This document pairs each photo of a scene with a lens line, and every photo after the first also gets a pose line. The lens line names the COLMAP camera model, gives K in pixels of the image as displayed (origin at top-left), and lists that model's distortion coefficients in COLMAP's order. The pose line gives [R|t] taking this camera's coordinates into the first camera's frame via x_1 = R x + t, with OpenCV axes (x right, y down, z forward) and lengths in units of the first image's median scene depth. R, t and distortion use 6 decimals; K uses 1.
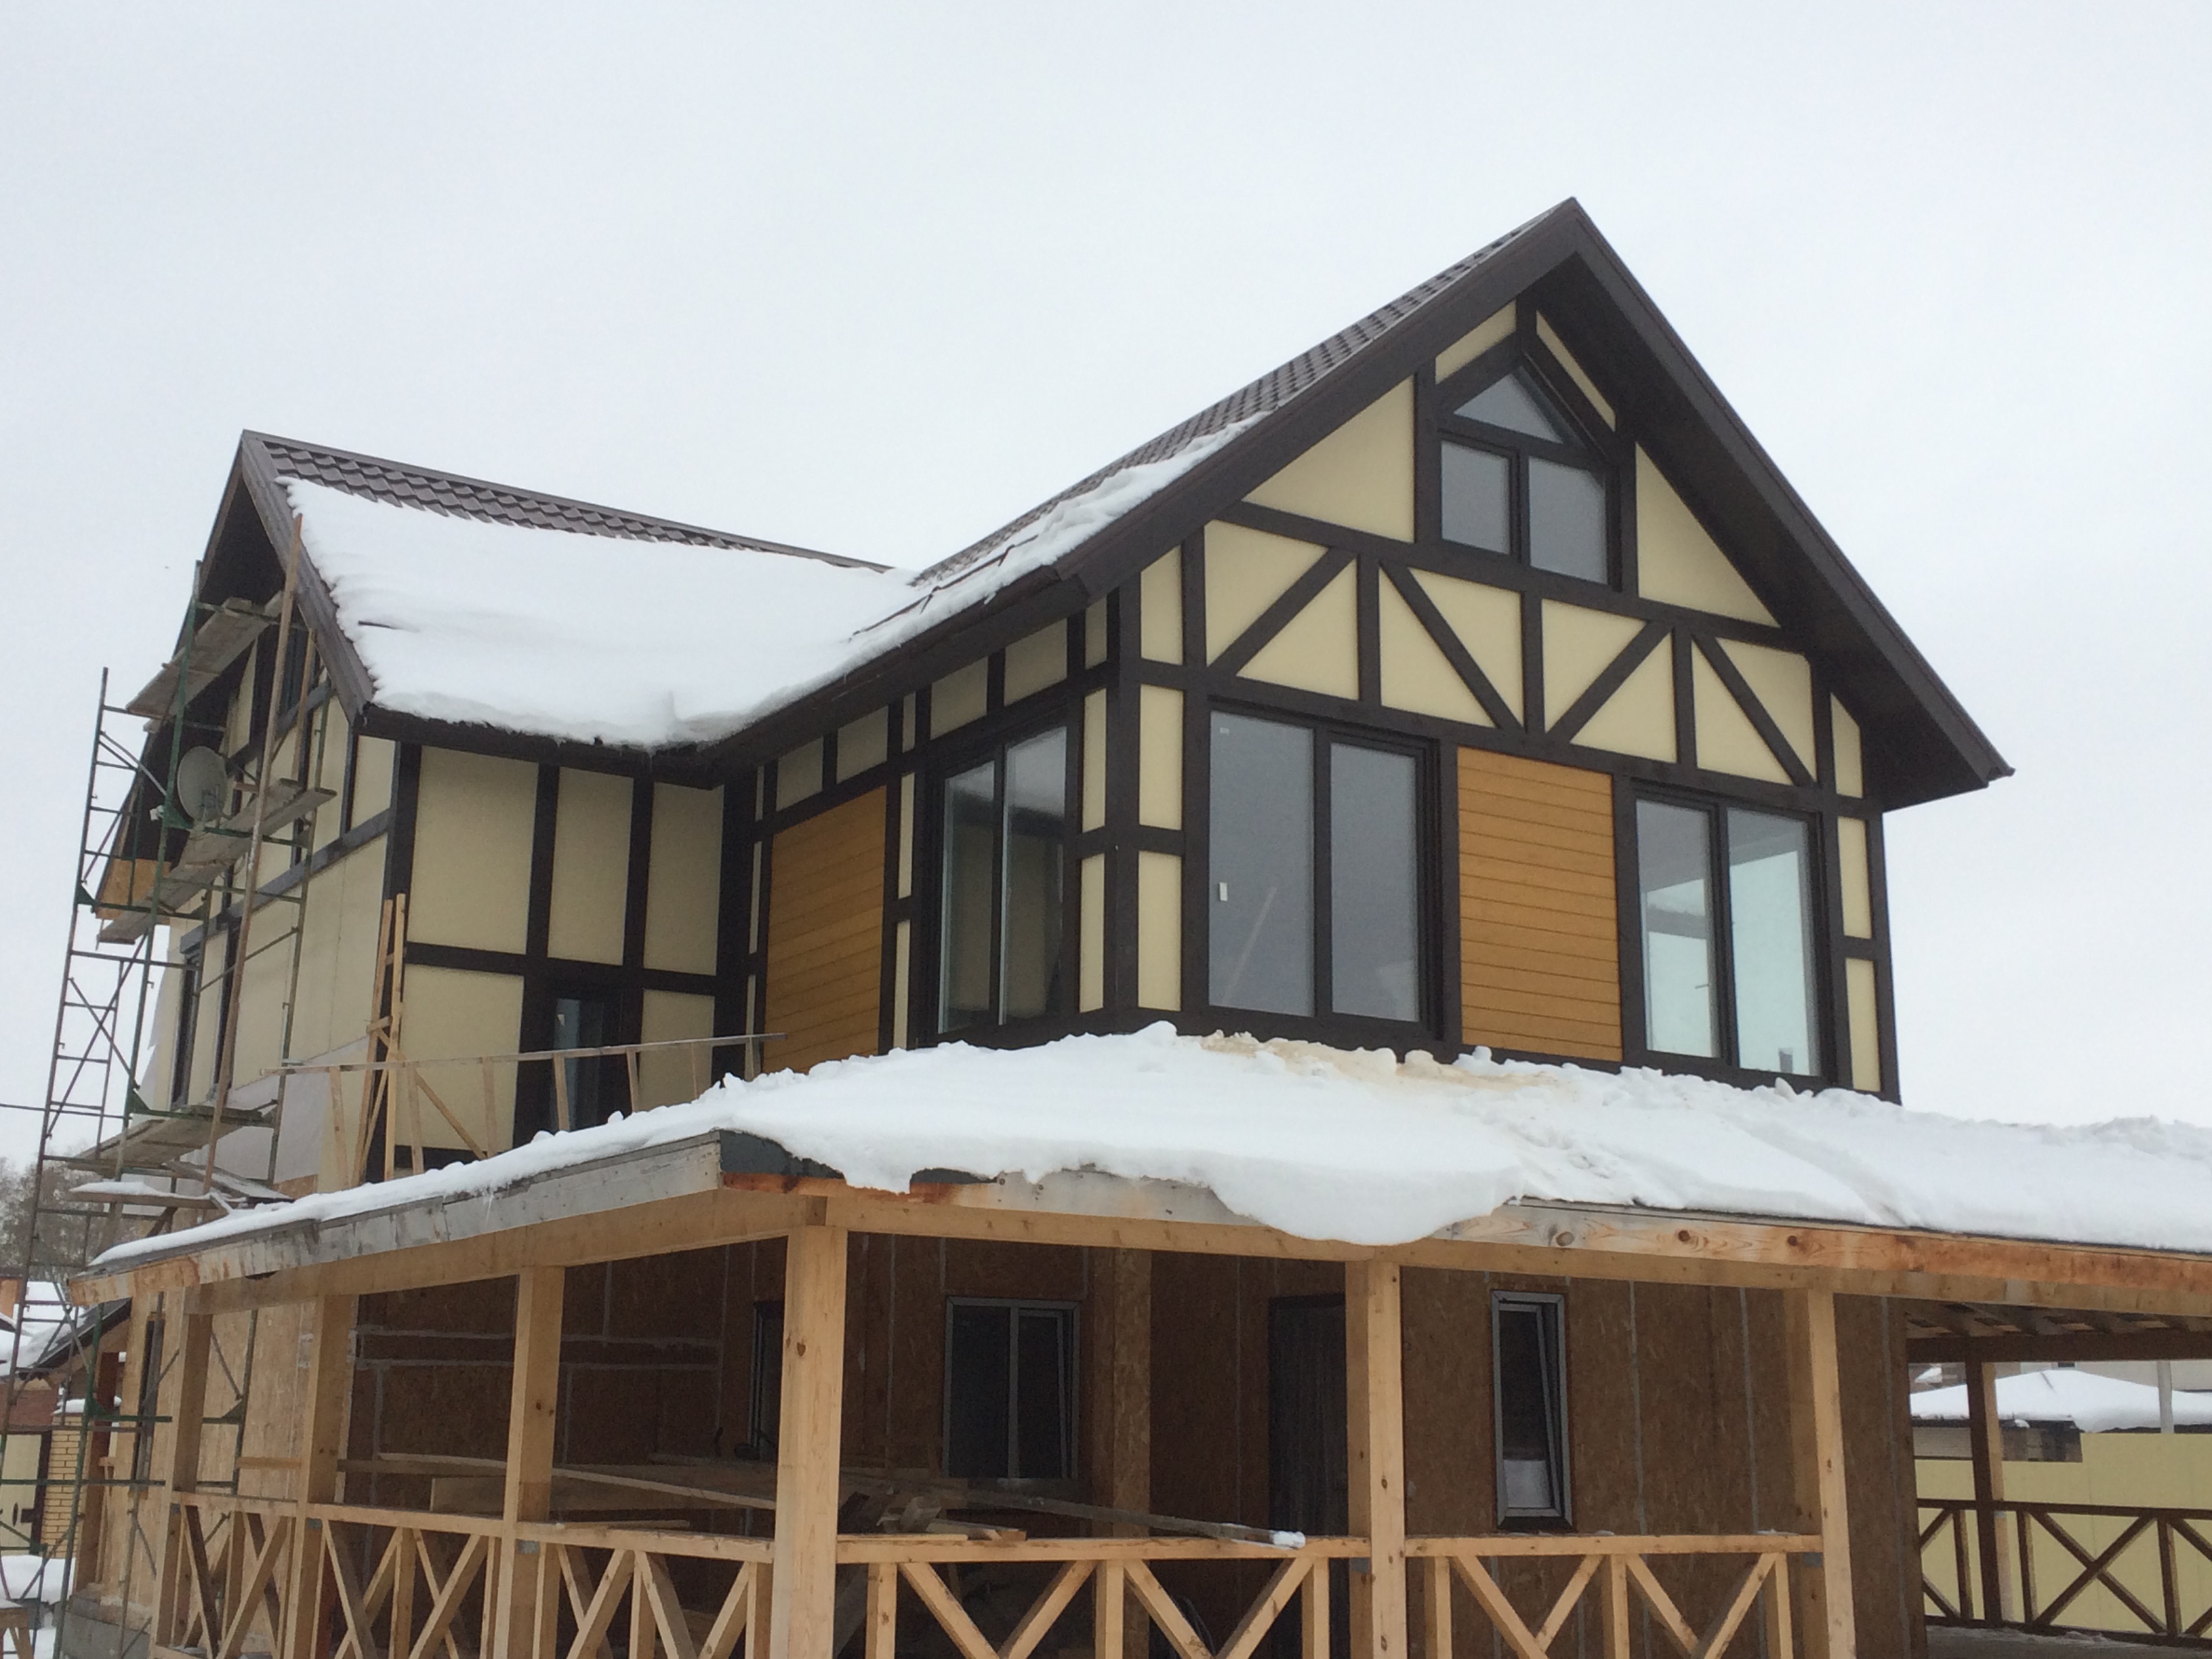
lens RADIAL K [[2585.8, 0, 1106.0], [0, 2585.8, 829.5], [0, 0, 1]] dist [0.068286, -0.023831]
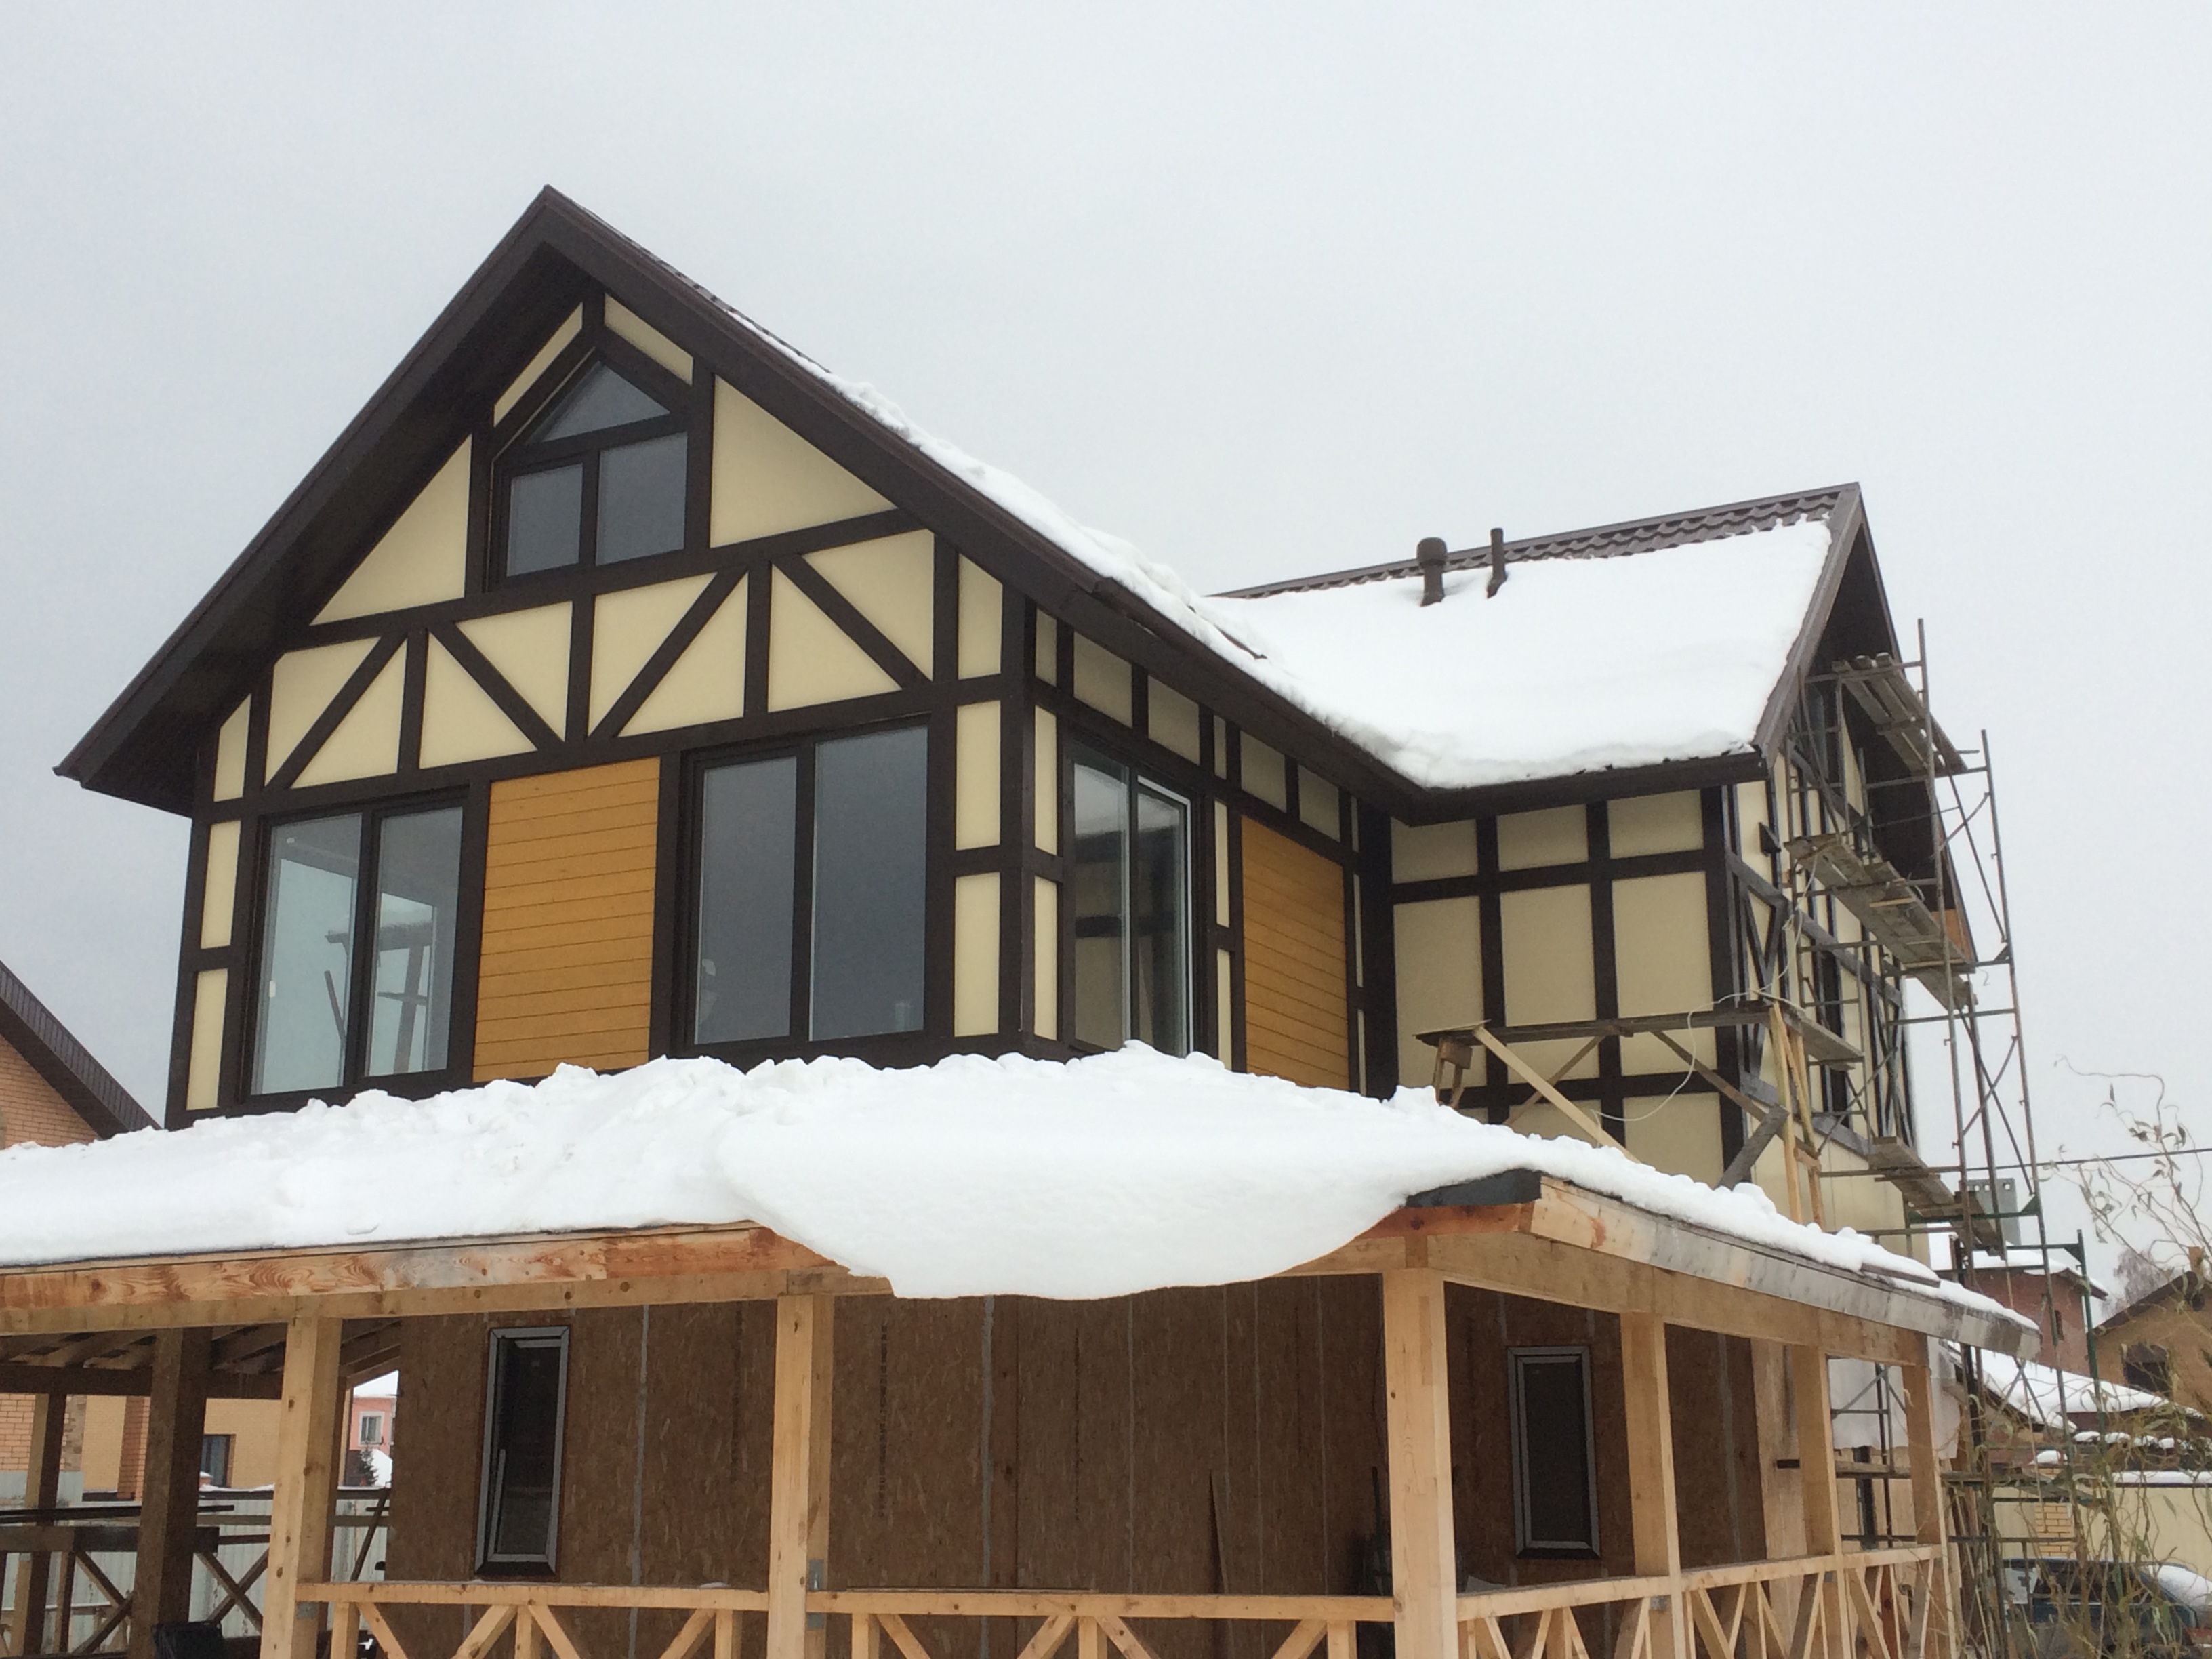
lens RADIAL K [[2567.2, 0, 1106.0], [0, 2567.2, 829.5], [0, 0, 1]] dist [0.058400, -0.003898]
pose [[0.509722, -0.223696, -0.830749, 1.062166], [0.207045, 0.969122, -0.133920, 0.164763], [0.835055, -0.103740, 0.540298, 0.653495]]
